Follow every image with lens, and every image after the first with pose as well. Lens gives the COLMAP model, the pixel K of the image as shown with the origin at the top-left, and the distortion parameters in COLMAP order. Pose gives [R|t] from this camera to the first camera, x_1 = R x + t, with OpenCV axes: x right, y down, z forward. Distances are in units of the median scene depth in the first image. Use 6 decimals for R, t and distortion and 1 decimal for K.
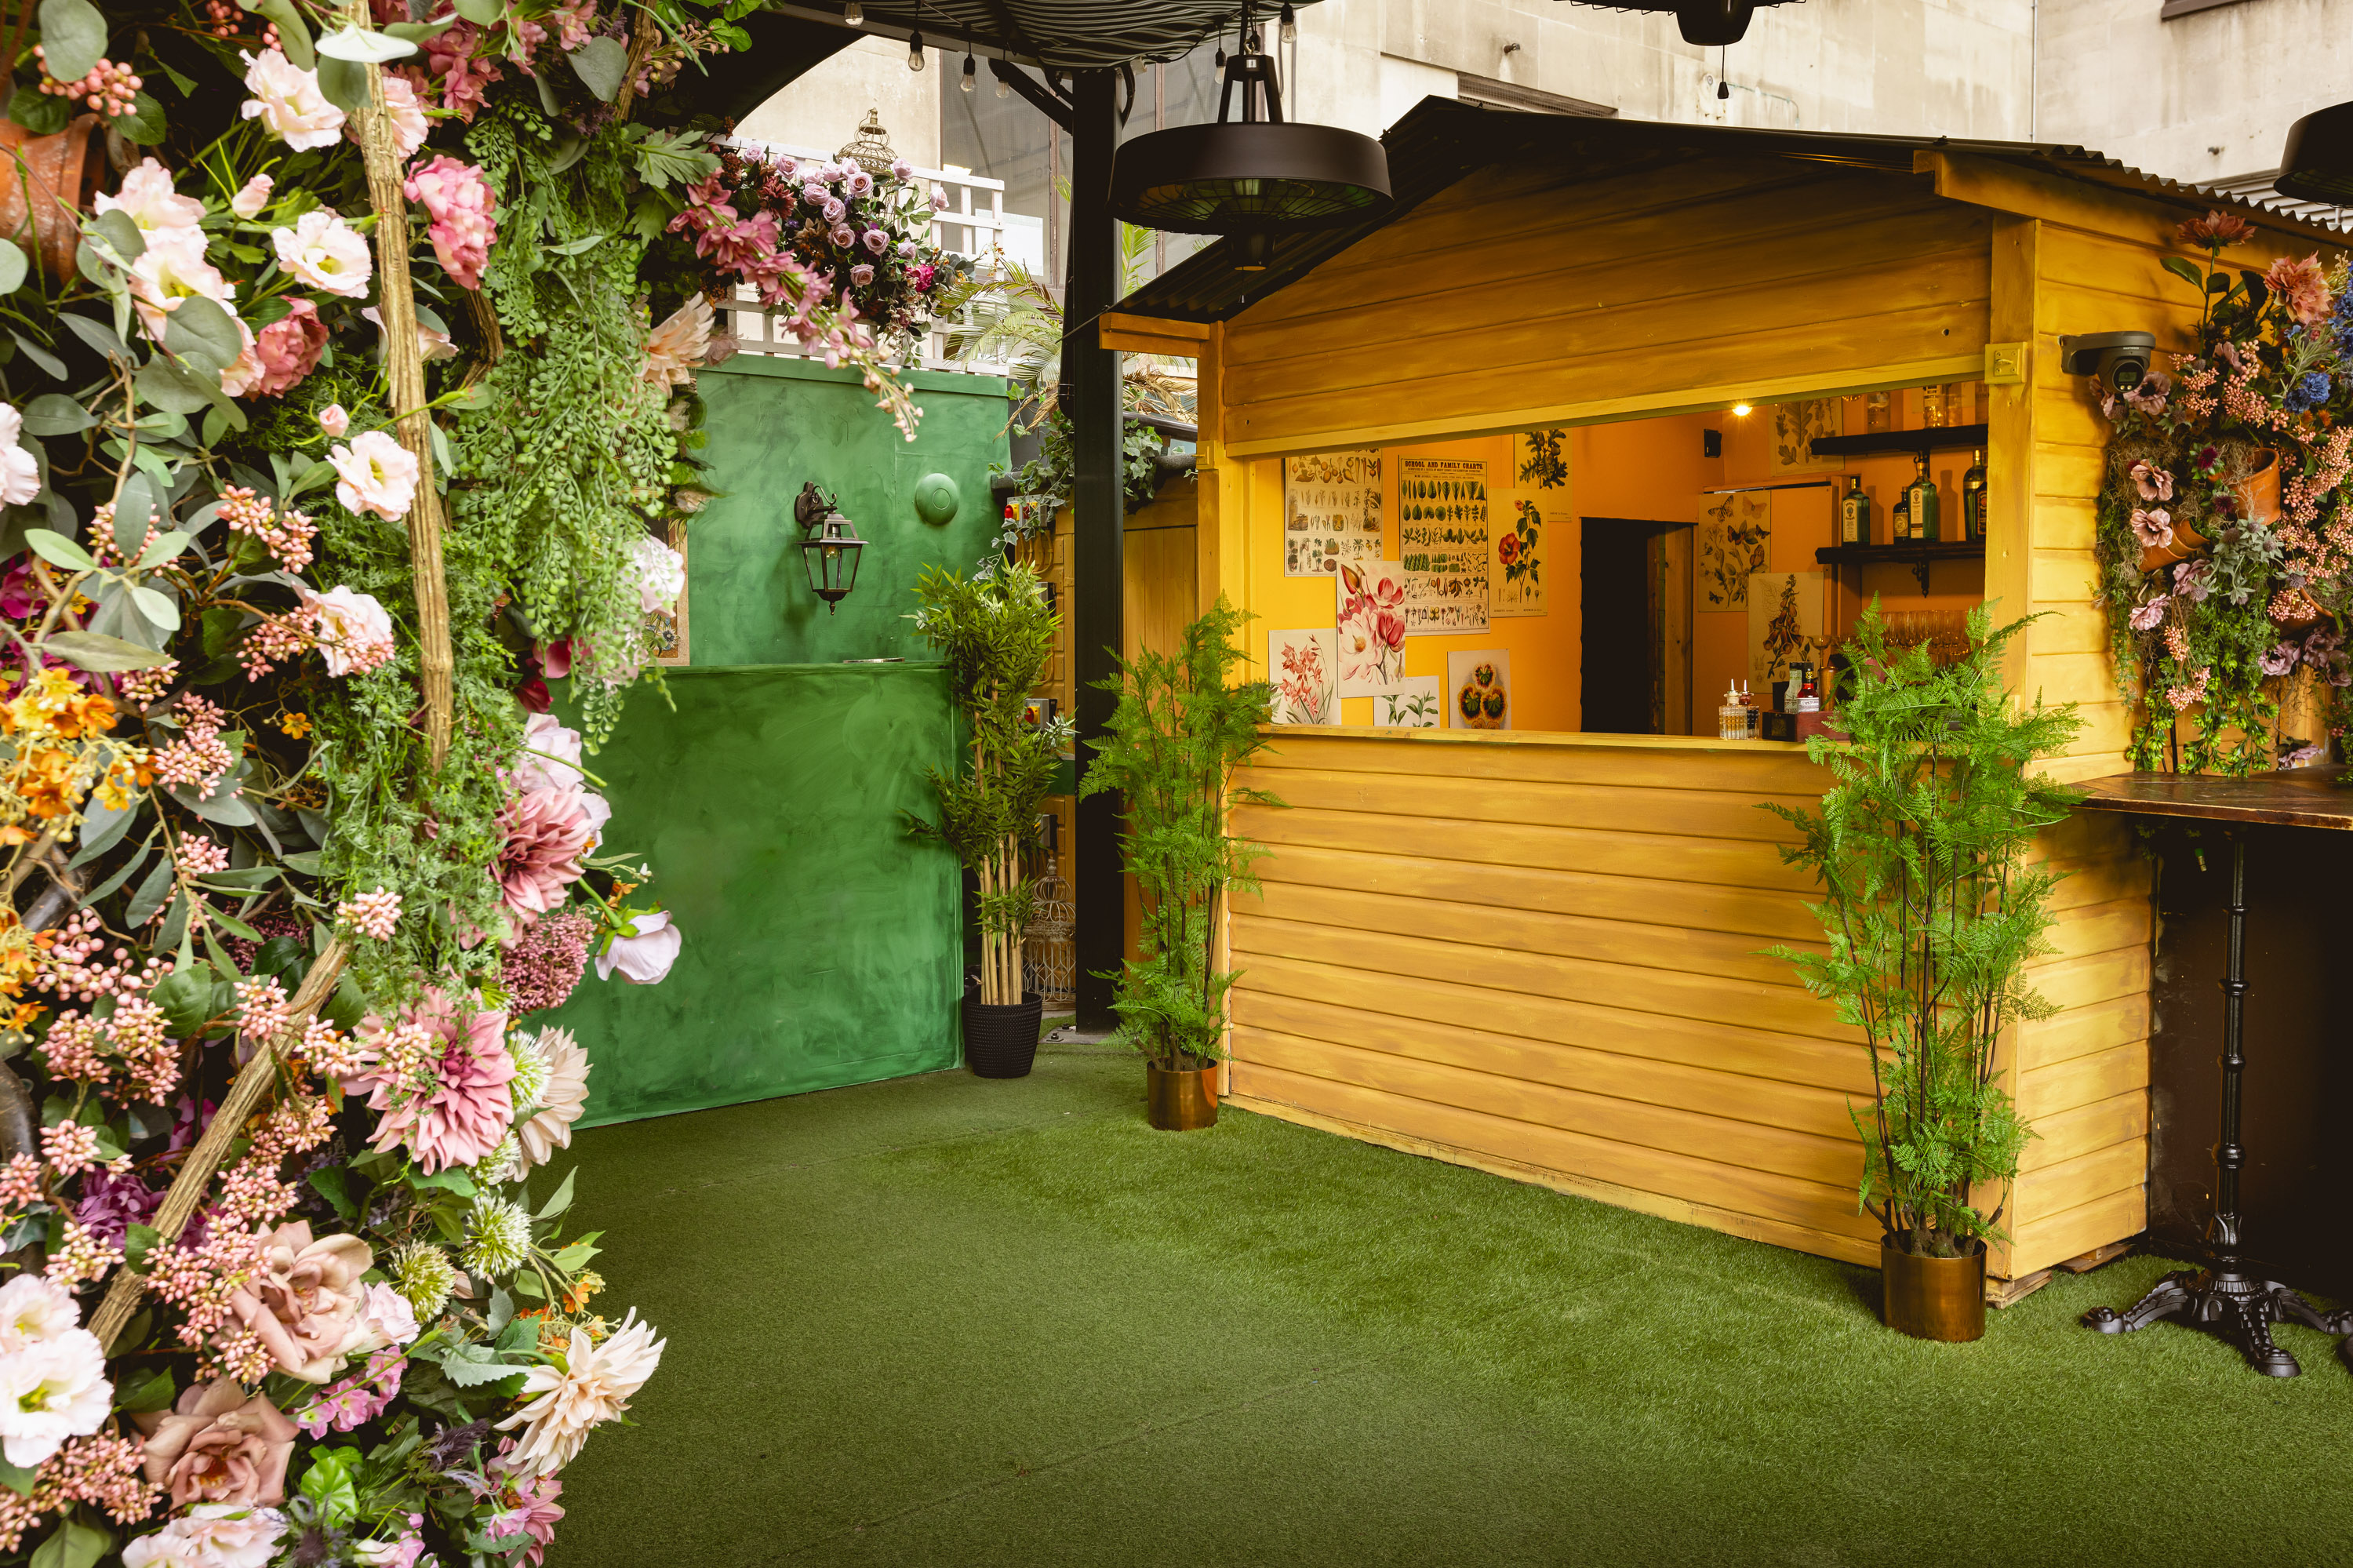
lens RADIAL K [[2196.8, 0, 1176.5], [0, 2196.8, 771.1], [0, 0, 1]] dist [-0.001693, 0.000000]
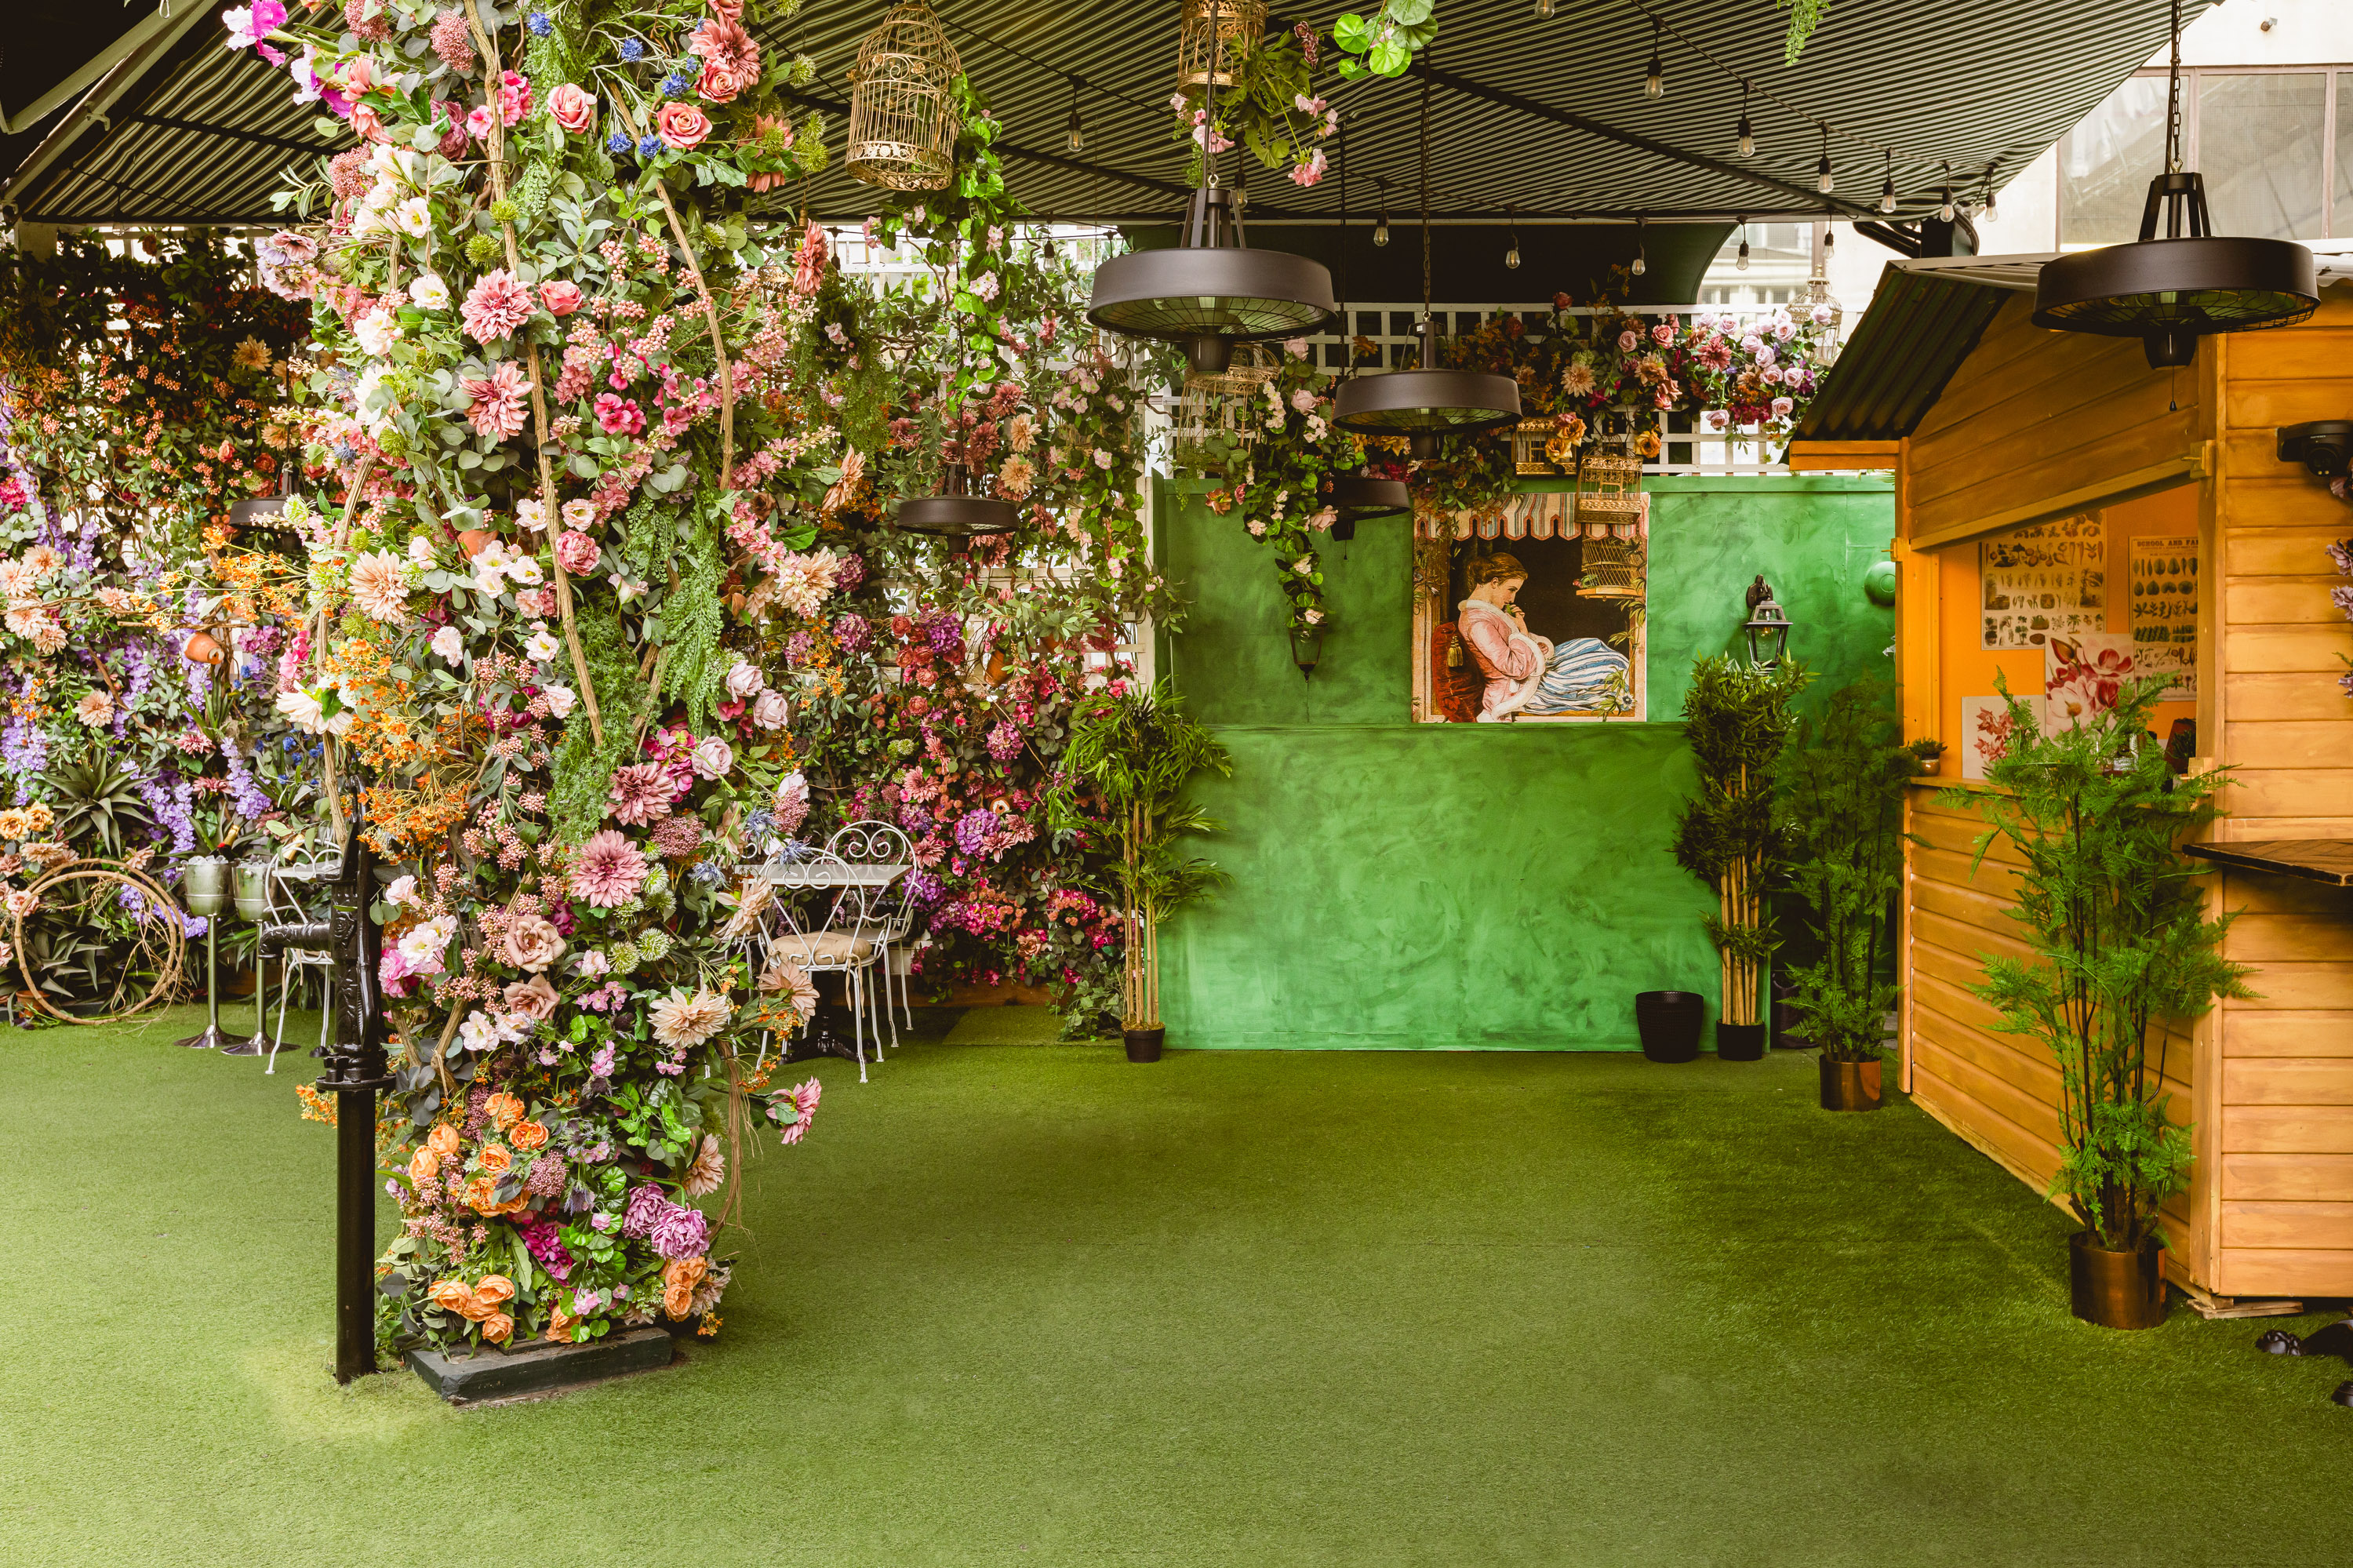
lens RADIAL K [[2073.4, 0, 1179.4], [0, 2073.4, 780.4], [0, 0, 1]] dist [0.038175, 0.000848]
pose [[0.728308, 0.029050, -0.684634, 0.483144], [-0.043556, 0.999043, -0.003943, 0.002366], [0.683864, 0.032691, 0.728877, -0.081635]]
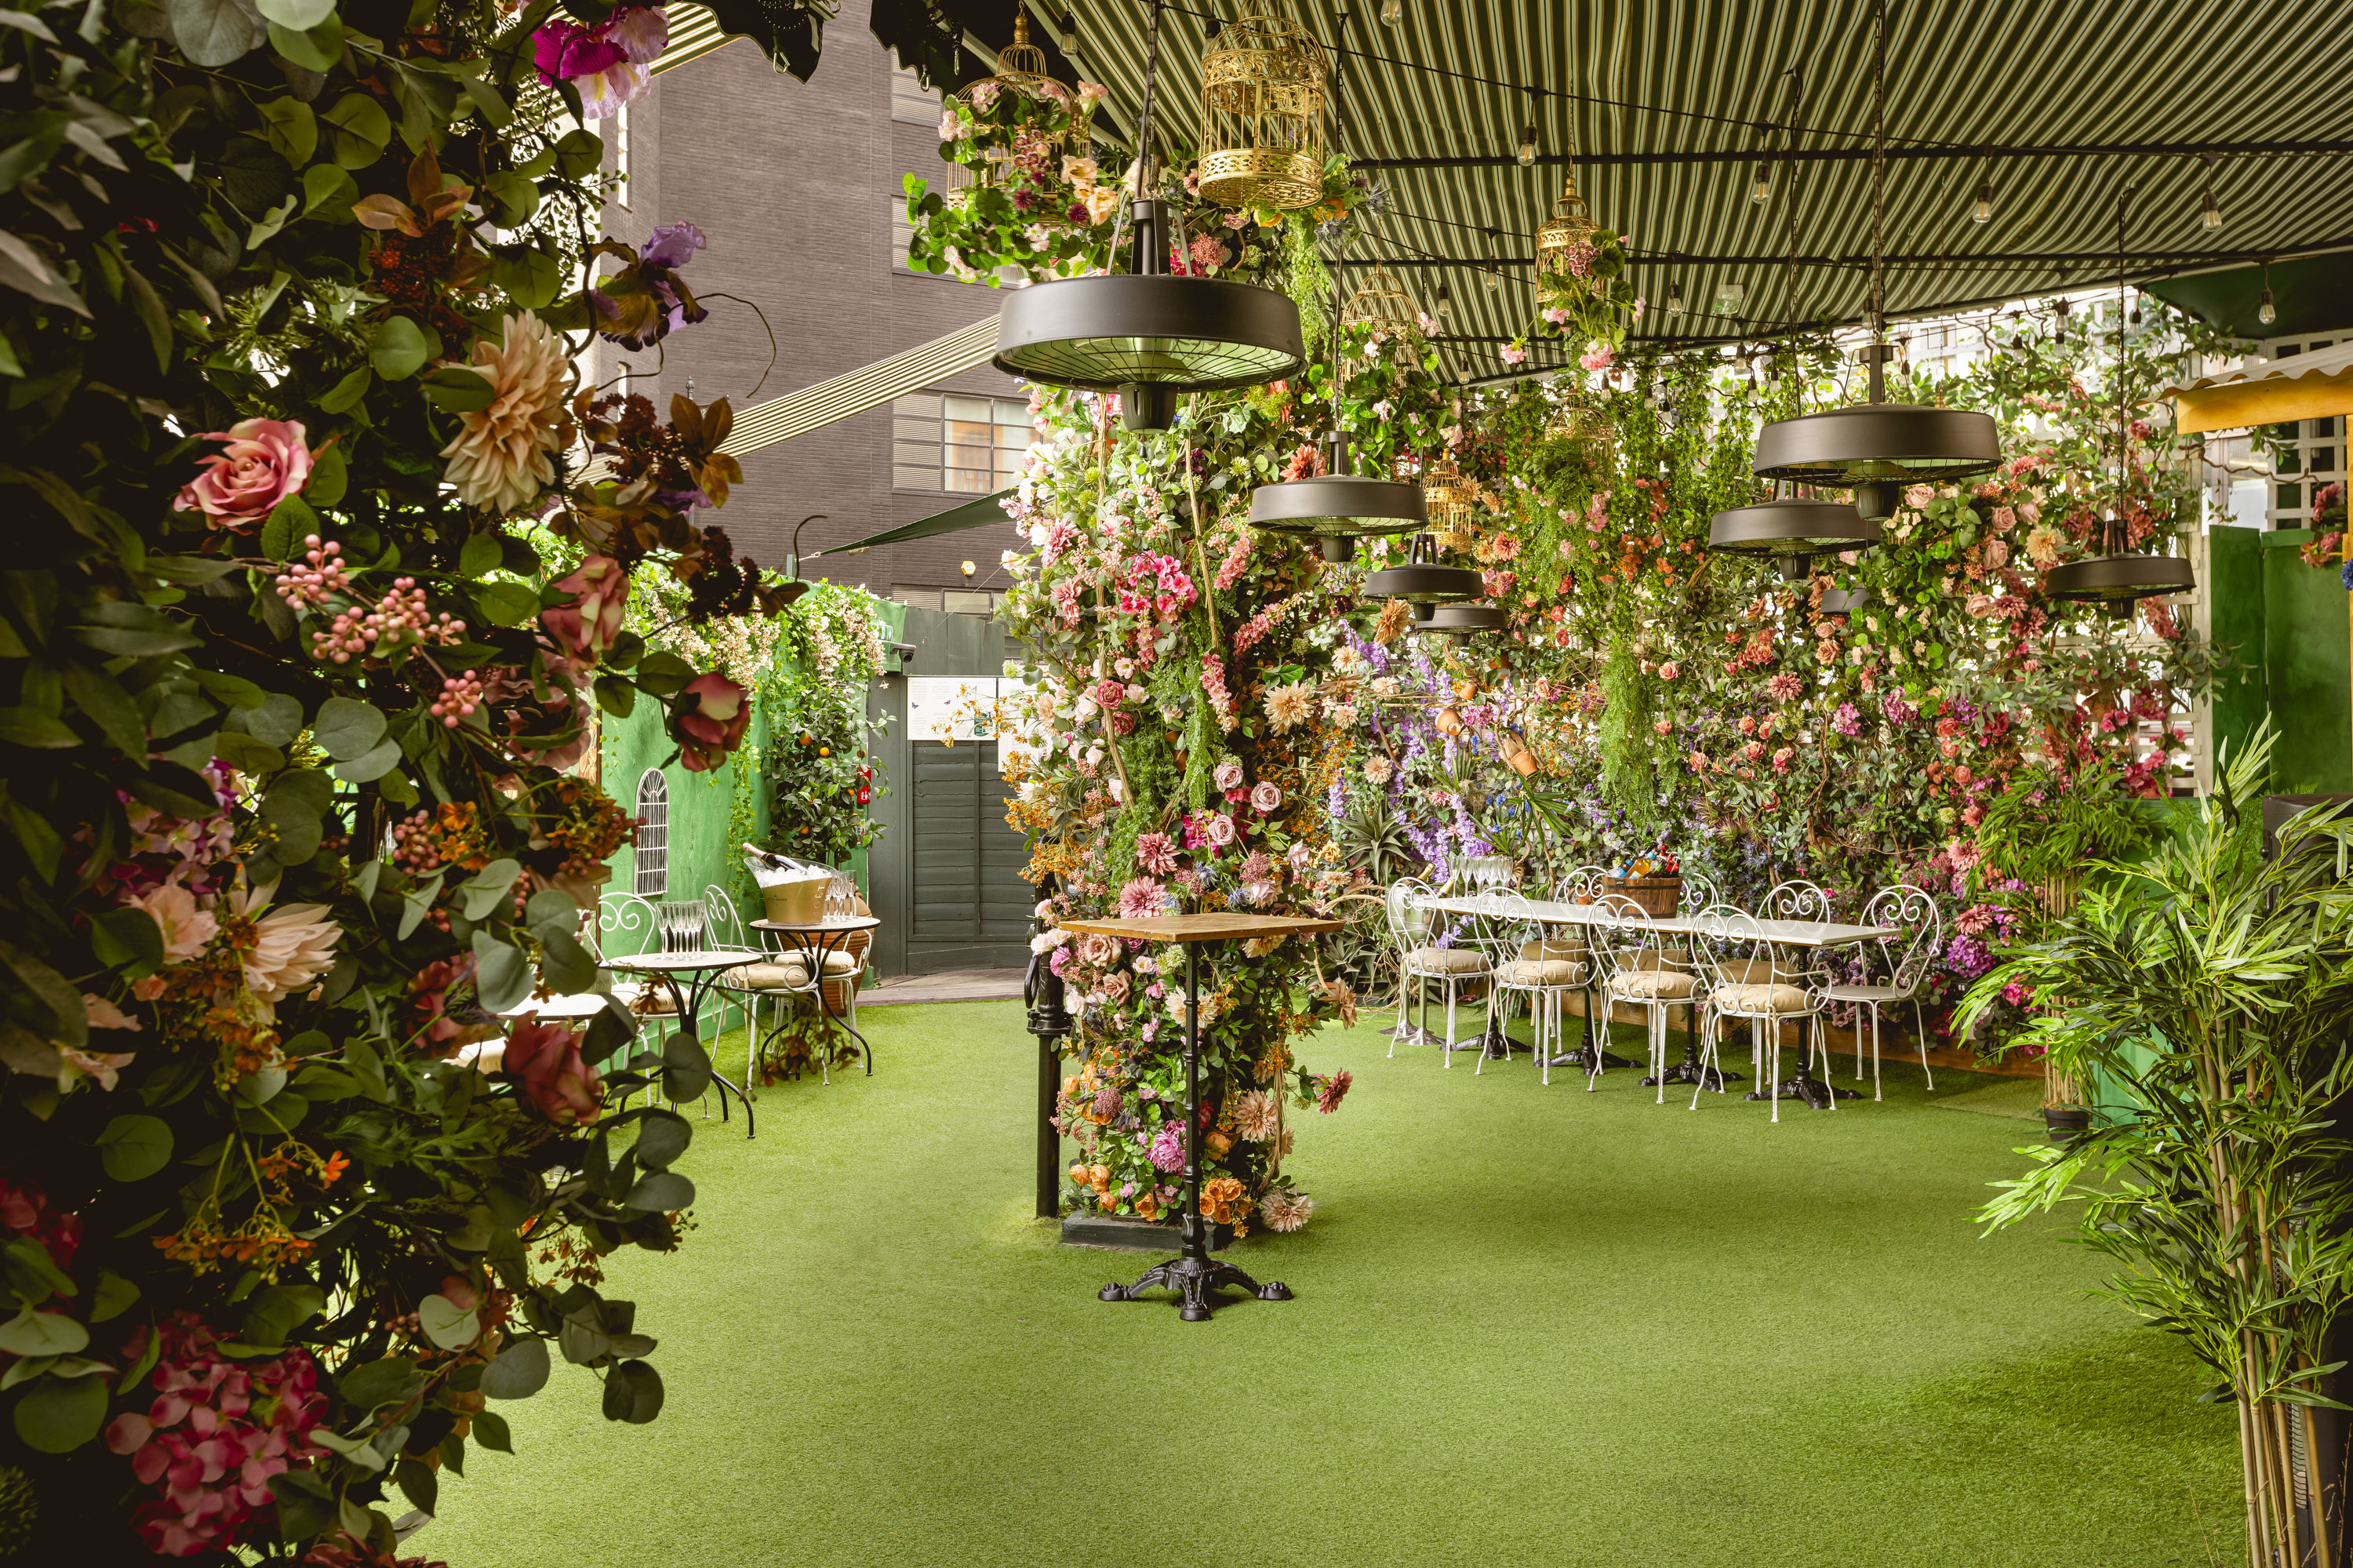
lens RADIAL K [[2409.5, 0, 1178.5], [0, 2409.5, 781.4], [0, 0, 1]] dist [0.000346, 0.000000]
pose [[-0.074163, 0.025935, -0.996909, 0.997142], [-0.056494, 0.997947, 0.030165, -0.052454], [0.995645, 0.058557, -0.072546, 0.338447]]
